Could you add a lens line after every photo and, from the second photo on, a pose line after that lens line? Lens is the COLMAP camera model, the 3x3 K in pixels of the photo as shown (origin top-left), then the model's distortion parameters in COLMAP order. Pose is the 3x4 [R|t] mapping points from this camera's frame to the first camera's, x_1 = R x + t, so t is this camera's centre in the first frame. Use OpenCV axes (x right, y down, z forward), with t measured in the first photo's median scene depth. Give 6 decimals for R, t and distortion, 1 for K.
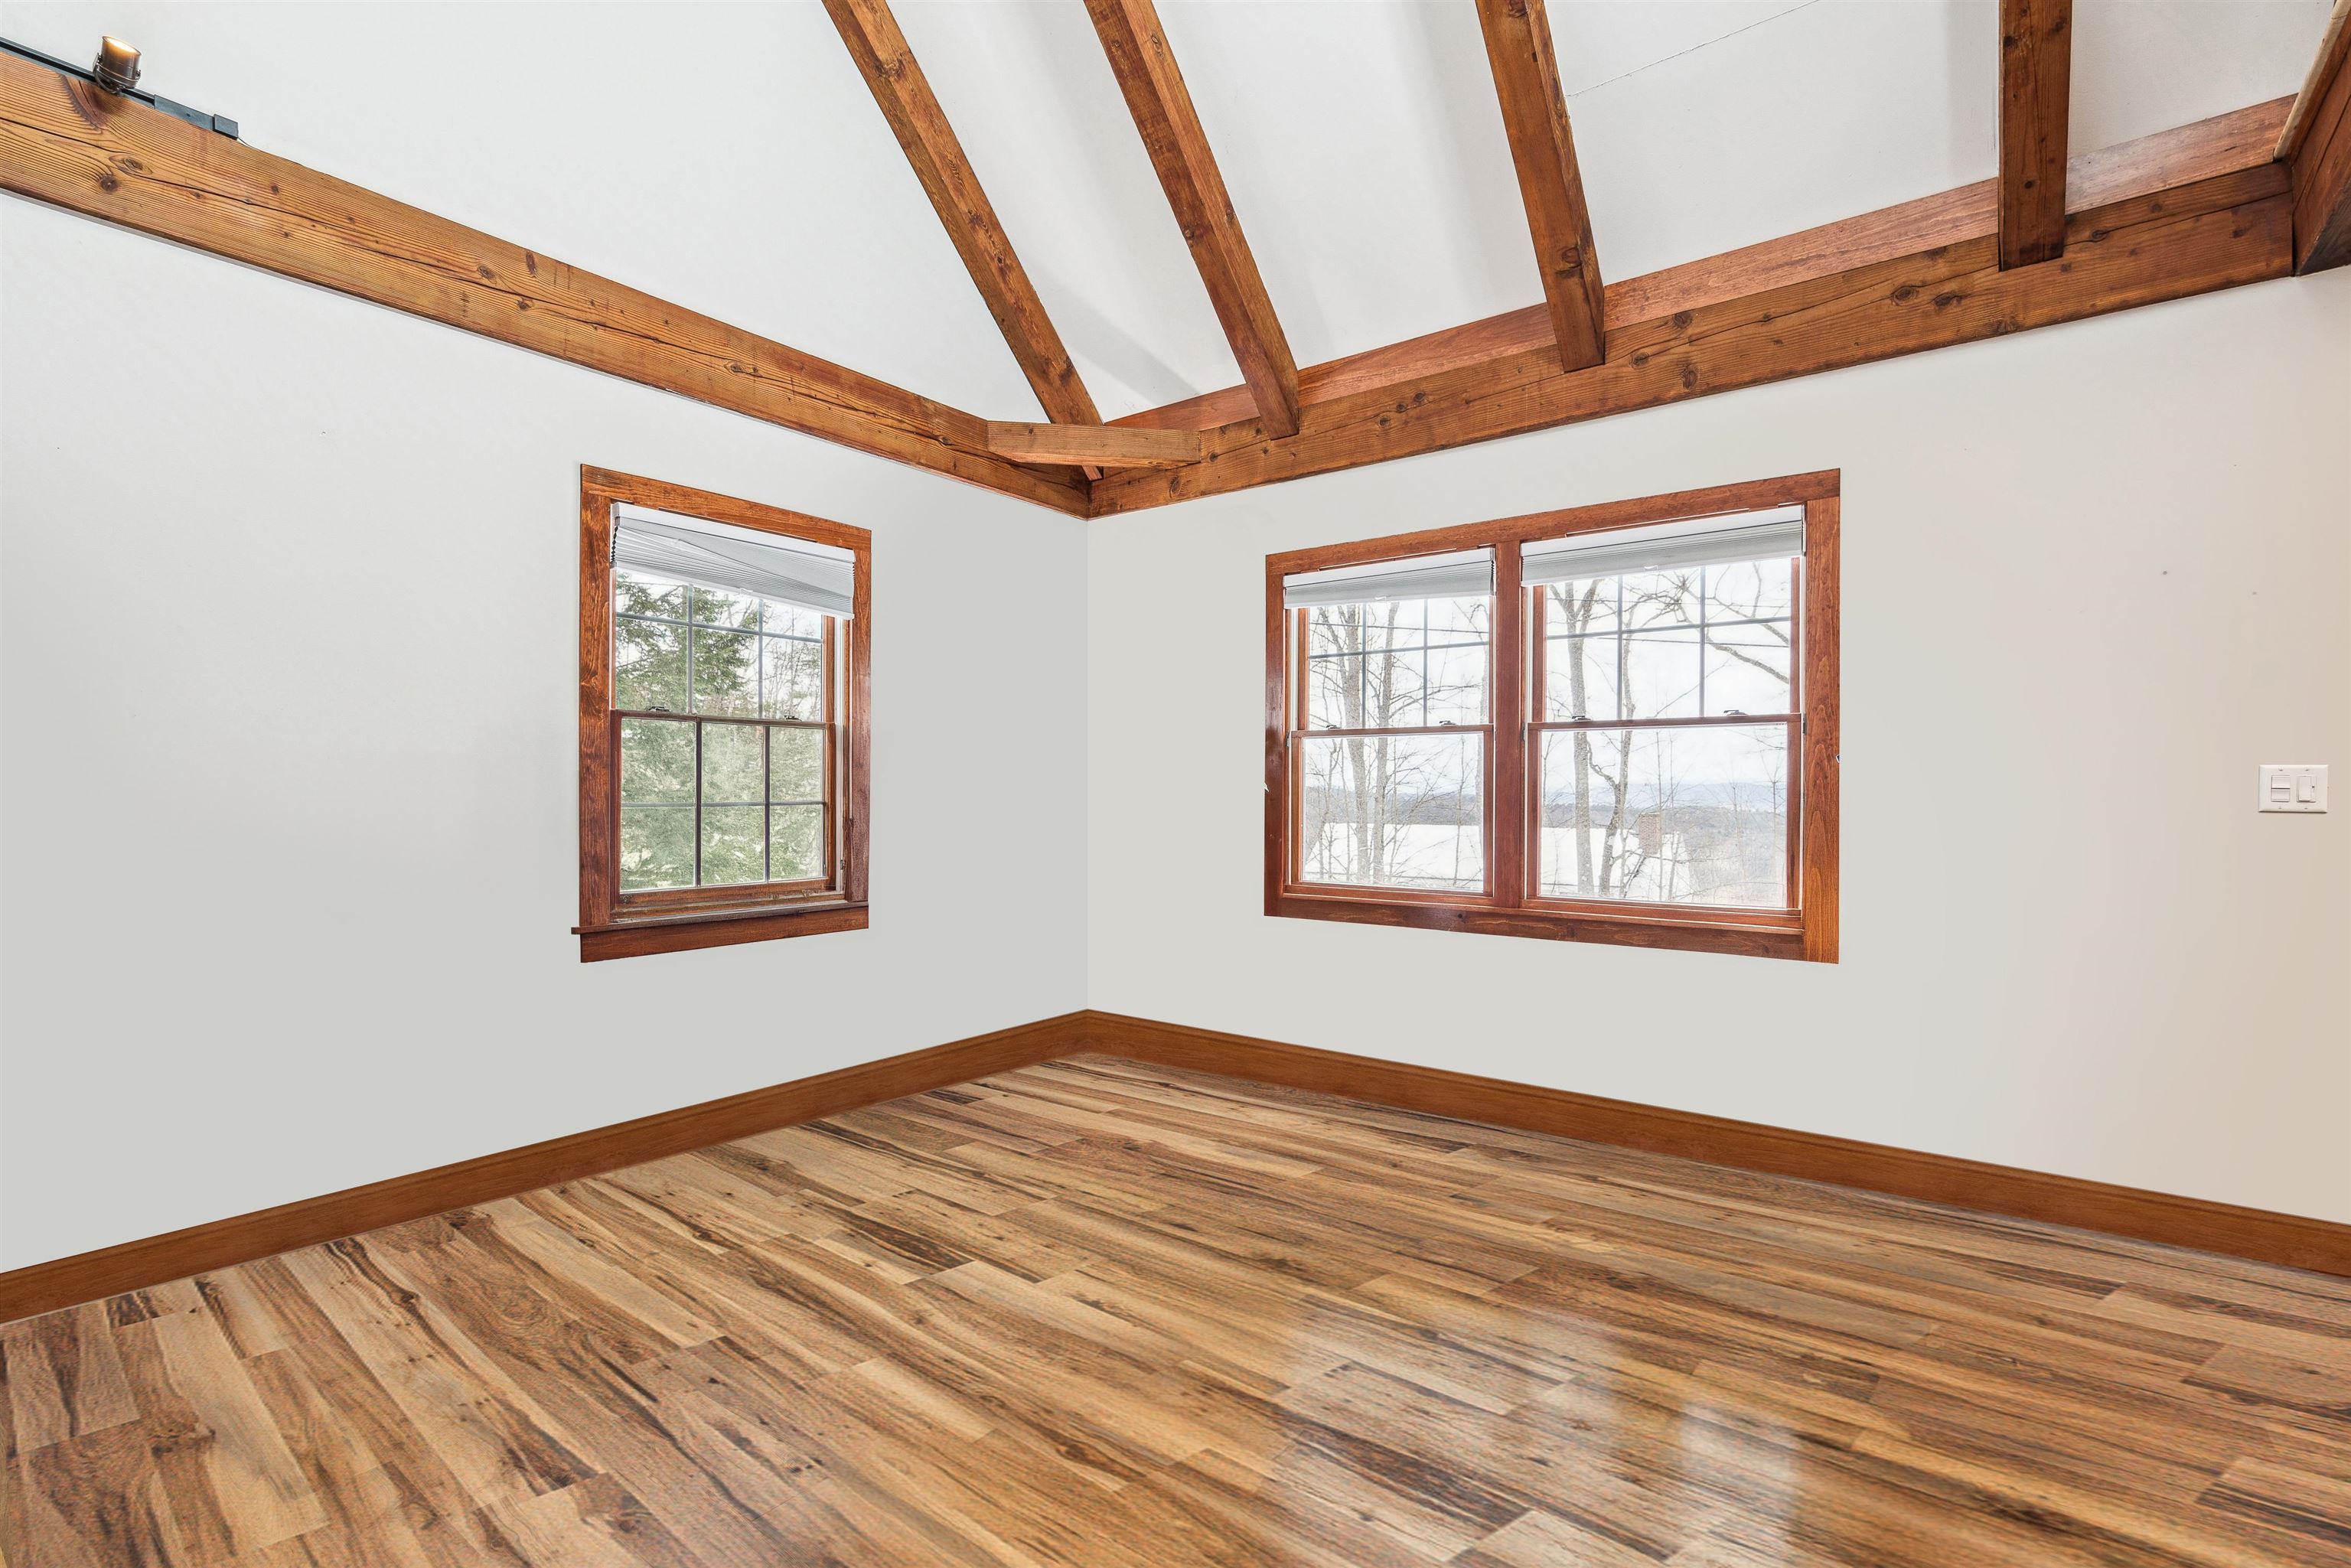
lens RADIAL K [[1065.5, 0, 1178.7], [0, 1065.5, 804.0], [0, 0, 1]] dist [-0.010365, 0.005359]
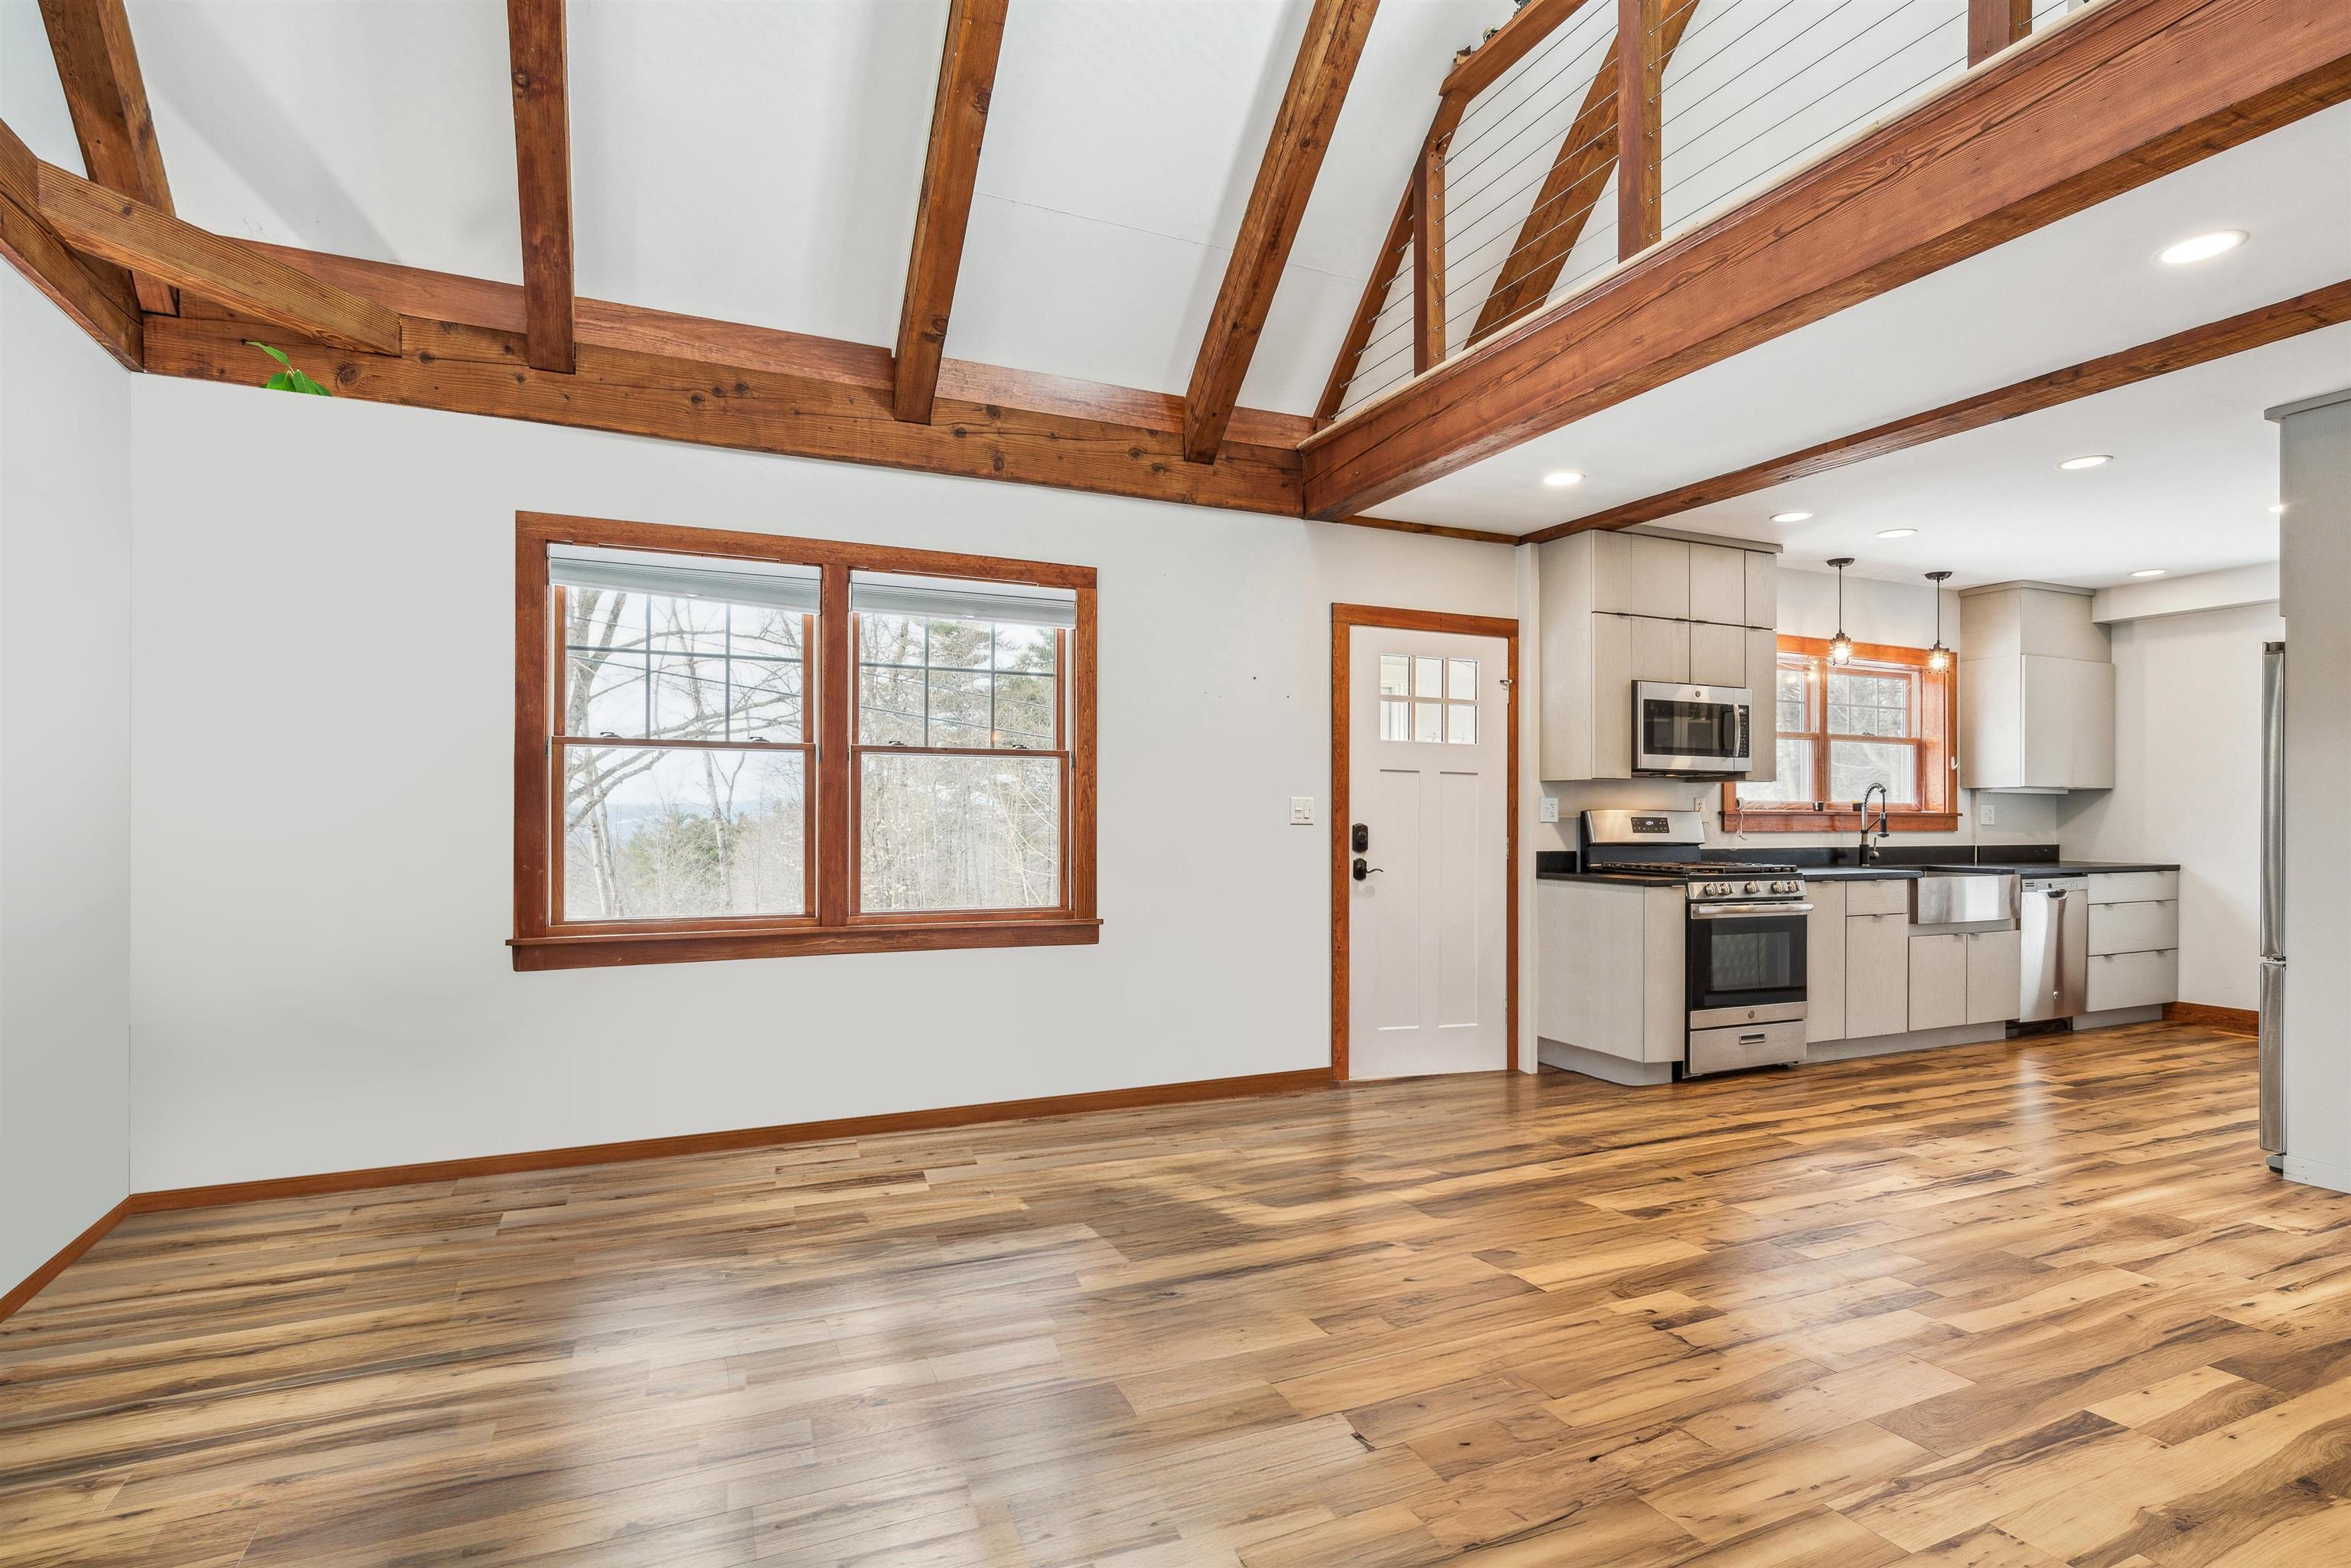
lens RADIAL K [[1147.7, 0, 1174.0], [0, 1147.7, 810.7], [0, 0, 1]] dist [-0.001767, 0.002186]
pose [[0.465872, 0.000596, 0.884852, -0.531681], [0.011354, 0.999913, -0.006651, -0.002733], [-0.884779, 0.013145, 0.465825, 0.223573]]
